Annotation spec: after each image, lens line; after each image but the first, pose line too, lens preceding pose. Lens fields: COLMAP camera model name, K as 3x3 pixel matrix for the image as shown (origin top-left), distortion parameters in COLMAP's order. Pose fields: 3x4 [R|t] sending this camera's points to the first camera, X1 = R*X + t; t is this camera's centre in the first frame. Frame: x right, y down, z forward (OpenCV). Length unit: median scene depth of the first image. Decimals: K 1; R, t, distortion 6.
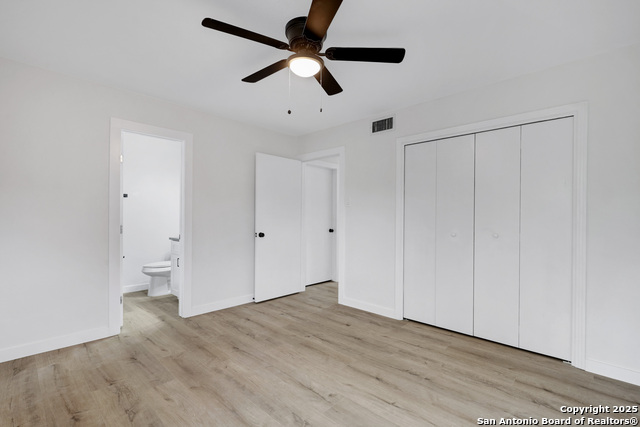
lens RADIAL K [[290.8, 0, 319.9], [0, 290.8, 215.1], [0, 0, 1]] dist [-0.002146, -0.000070]
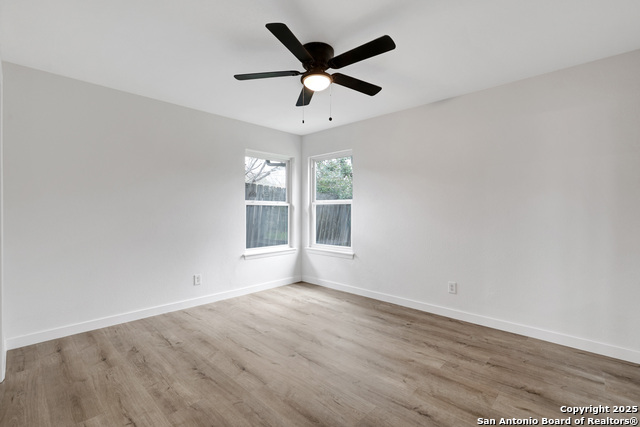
lens RADIAL K [[290.8, 0, 320.0], [0, 290.8, 212.8], [0, 0, 1]] dist [-0.002146, -0.000070]
pose [[-0.999937, -0.010664, 0.003590, -0.066591], [-0.010665, 0.999943, -0.000348, 0.013093], [-0.003586, -0.000386, -0.999993, 2.009222]]
